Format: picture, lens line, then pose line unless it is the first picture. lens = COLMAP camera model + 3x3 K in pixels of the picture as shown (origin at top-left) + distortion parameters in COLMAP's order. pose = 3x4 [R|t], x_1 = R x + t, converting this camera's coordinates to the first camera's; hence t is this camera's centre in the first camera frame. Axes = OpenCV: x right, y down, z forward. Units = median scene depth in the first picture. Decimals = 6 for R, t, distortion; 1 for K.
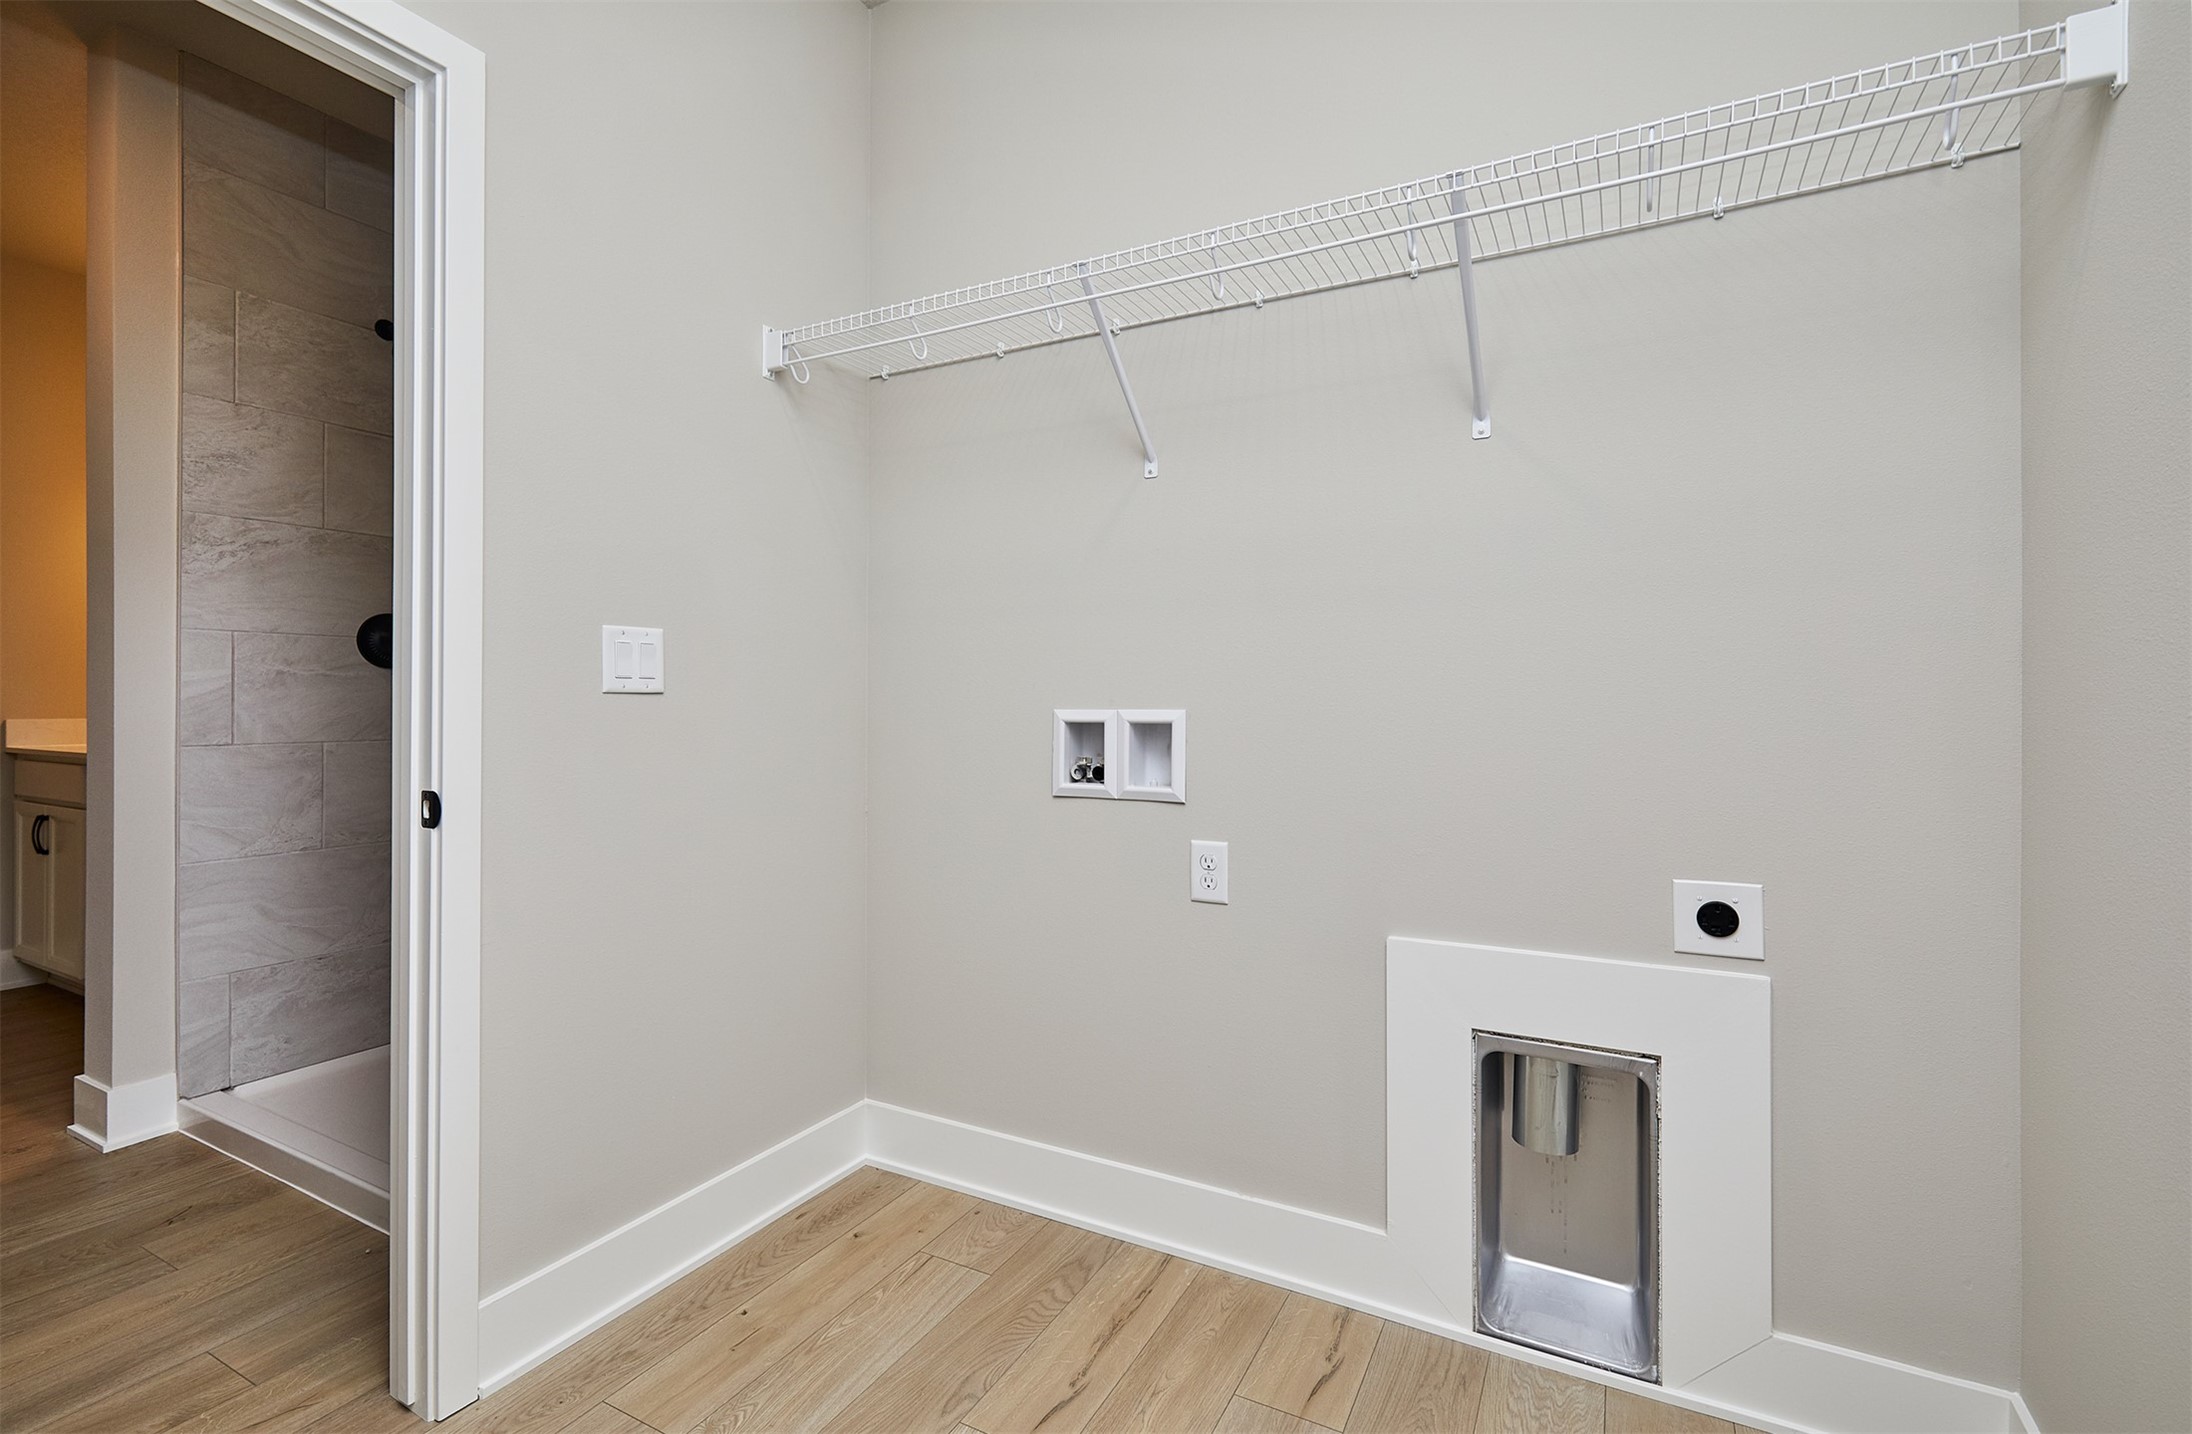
lens RADIAL K [[961.3, 0, 1096.0], [0, 961.3, 717.0], [0, 0, 1]] dist [-0.000655, -0.000156]
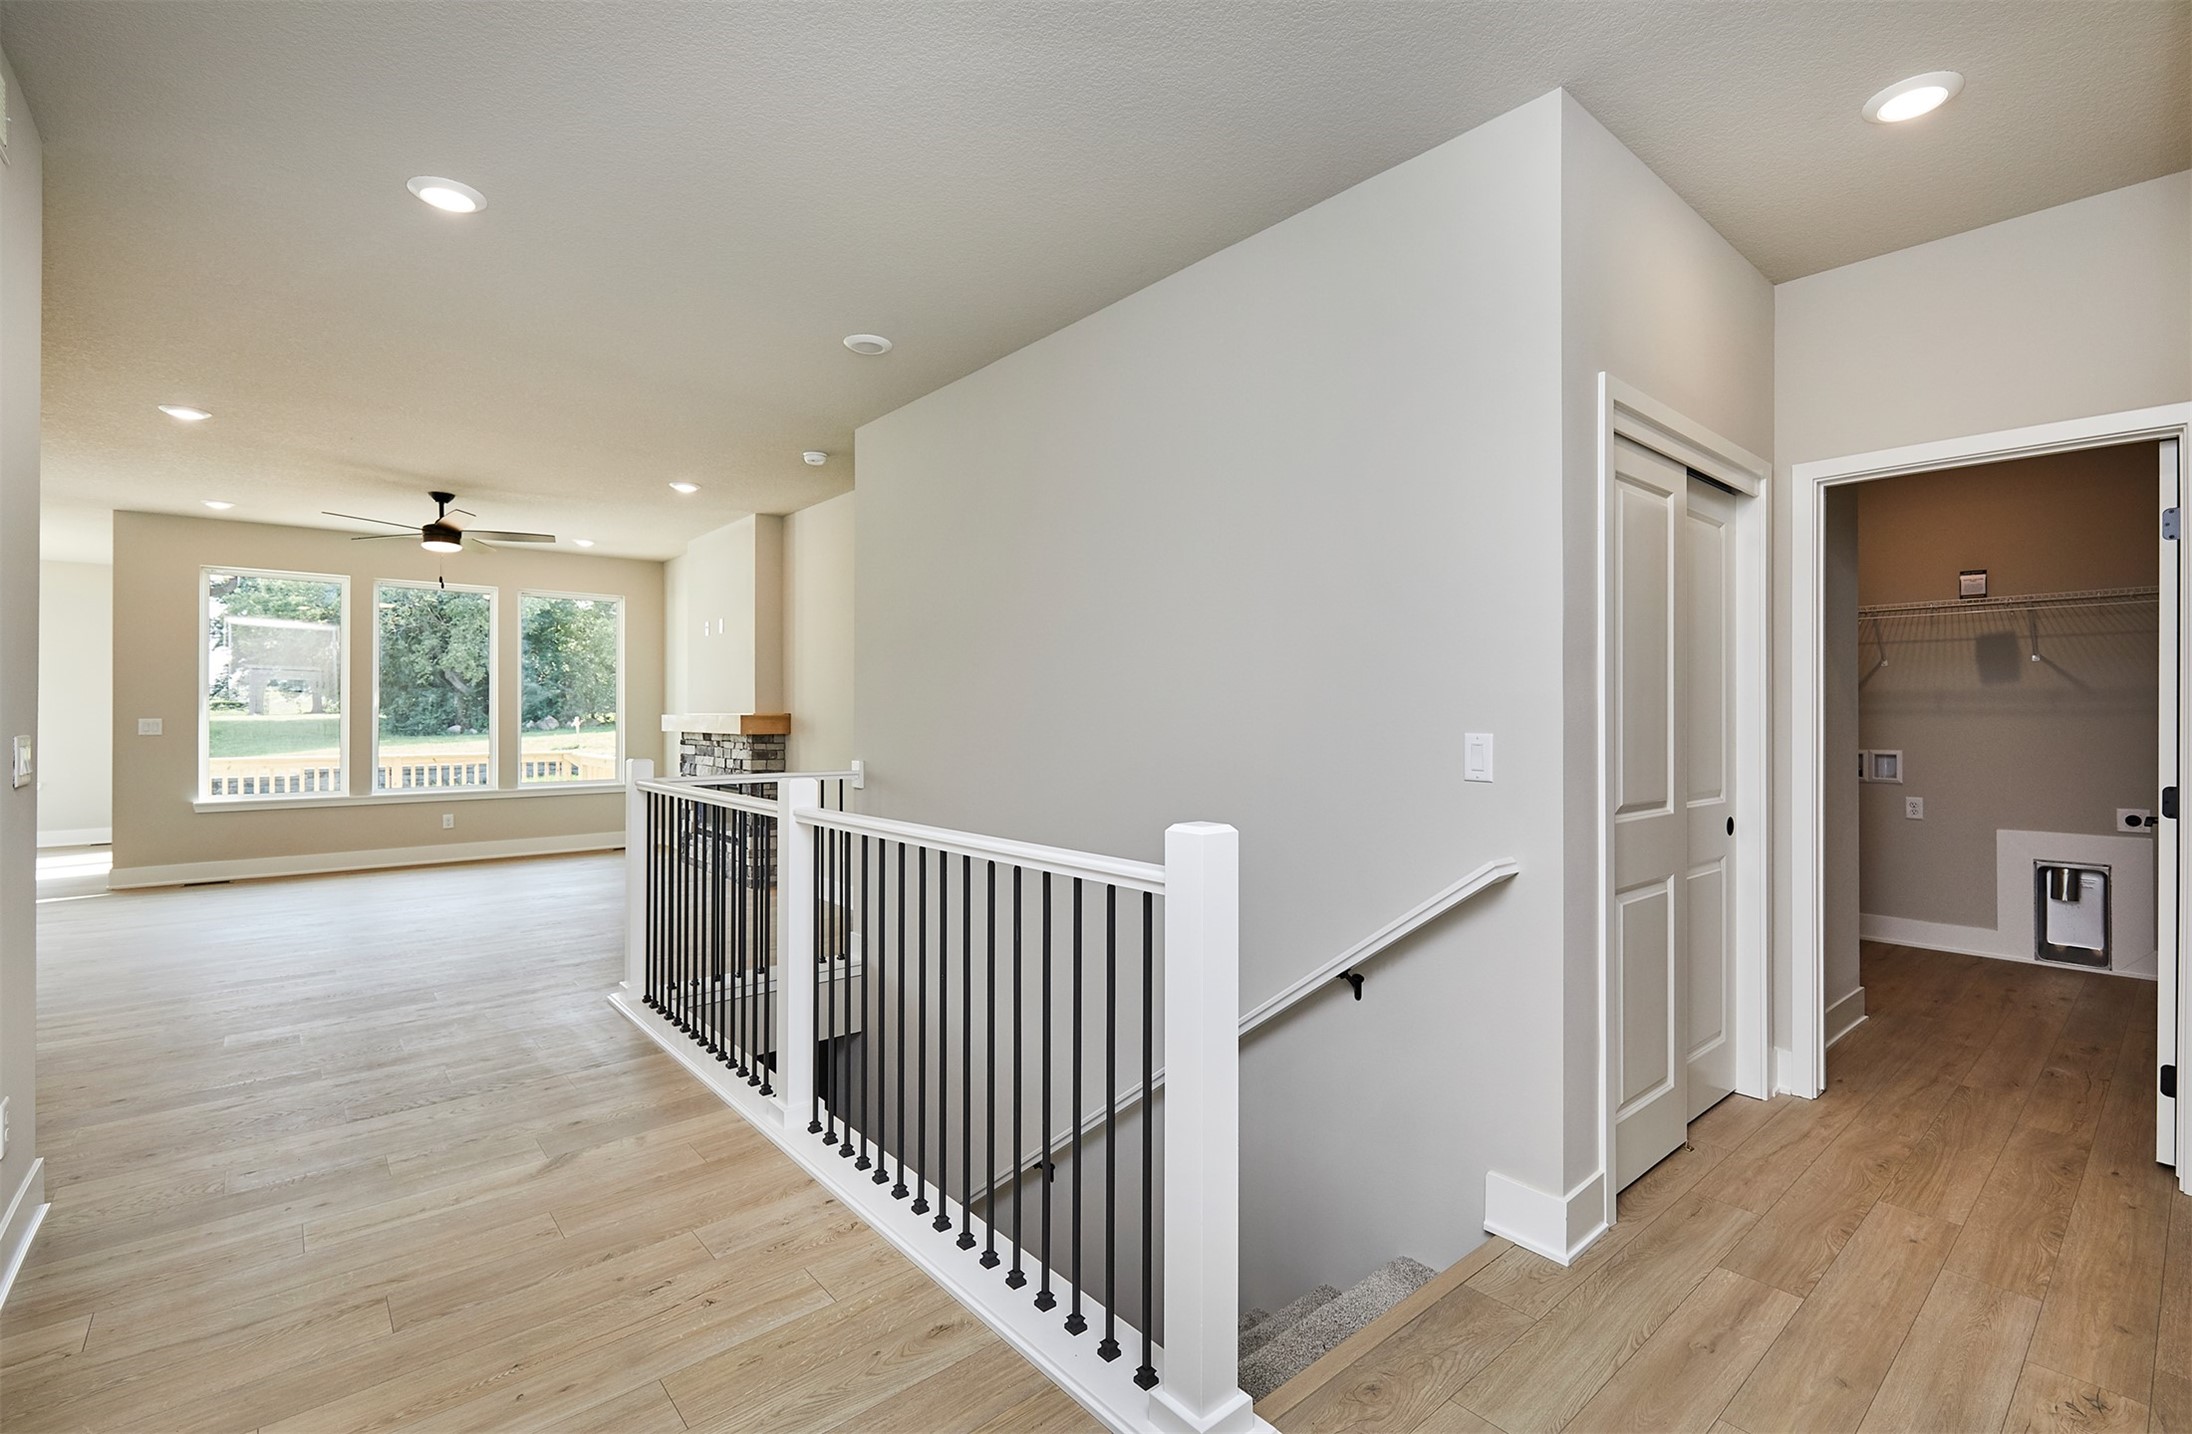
lens RADIAL K [[961.3, 0, 1096.0], [0, 961.3, 717.0], [0, 0, 1]] dist [-0.000655, -0.000156]
pose [[0.931080, -0.005646, -0.364773, -1.192551], [0.004342, 0.999981, -0.004393, -0.117536], [0.364790, 0.002506, 0.931086, -2.756364]]
